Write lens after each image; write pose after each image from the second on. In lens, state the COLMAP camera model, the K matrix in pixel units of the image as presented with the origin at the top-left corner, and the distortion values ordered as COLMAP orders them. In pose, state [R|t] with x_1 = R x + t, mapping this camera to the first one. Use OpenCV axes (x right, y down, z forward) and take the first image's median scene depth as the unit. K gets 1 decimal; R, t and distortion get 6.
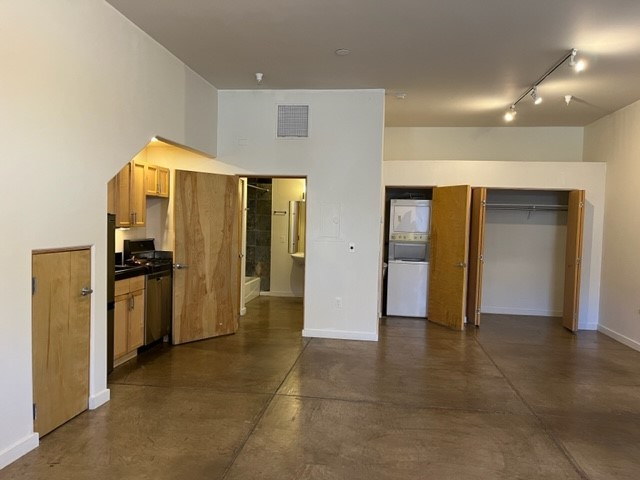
lens RADIAL K [[483.6, 0, 326.2], [0, 483.6, 244.5], [0, 0, 1]] dist [0.013641, -0.003256]
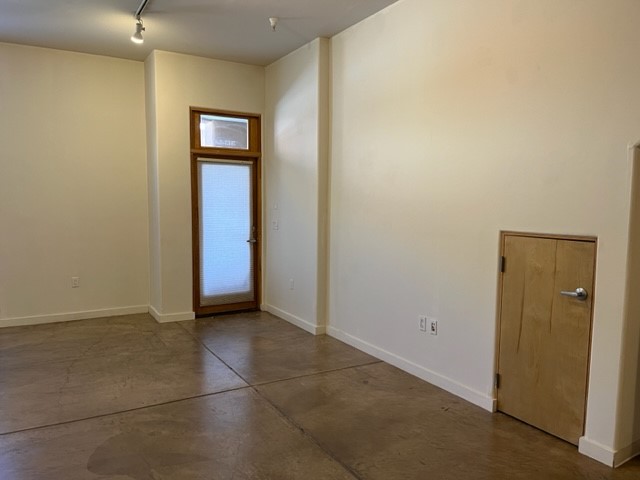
lens RADIAL K [[485.2, 0, 316.1], [0, 485.2, 245.7], [0, 0, 1]] dist [0.056481, -0.073037]
pose [[-0.798950, 0.019865, -0.601070, 0.236165], [-0.060339, 0.991764, 0.112979, -0.033857], [0.598363, 0.126533, -0.791170, 1.014708]]
